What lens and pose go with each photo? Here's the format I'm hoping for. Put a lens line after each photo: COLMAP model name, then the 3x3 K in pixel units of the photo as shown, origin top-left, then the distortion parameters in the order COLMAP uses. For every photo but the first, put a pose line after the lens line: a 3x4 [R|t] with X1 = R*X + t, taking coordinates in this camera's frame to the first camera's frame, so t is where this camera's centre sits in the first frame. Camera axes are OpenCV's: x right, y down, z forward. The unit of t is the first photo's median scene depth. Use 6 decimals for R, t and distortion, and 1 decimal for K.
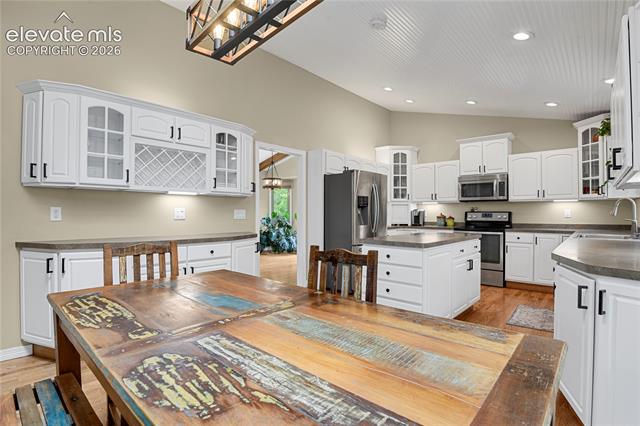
lens RADIAL K [[313.3, 0, 321.4], [0, 313.3, 211.6], [0, 0, 1]] dist [-0.017998, -0.002946]
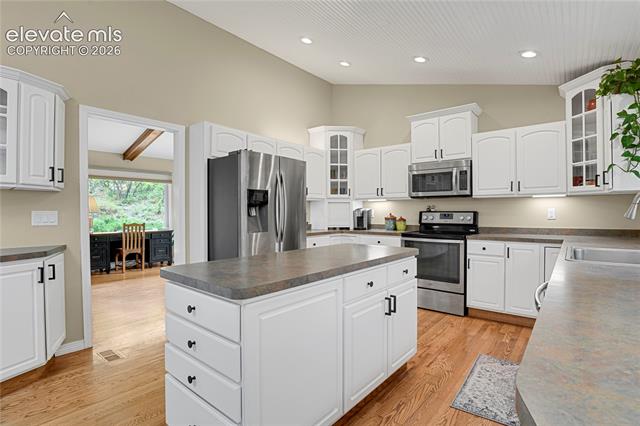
lens RADIAL K [[313.3, 0, 321.6], [0, 313.3, 211.3], [0, 0, 1]] dist [-0.017998, -0.002946]
pose [[0.999115, -0.003817, 0.041890, 0.221894], [0.003633, 0.999983, 0.004464, -0.004615], [-0.041906, -0.004308, 0.999112, 0.289272]]
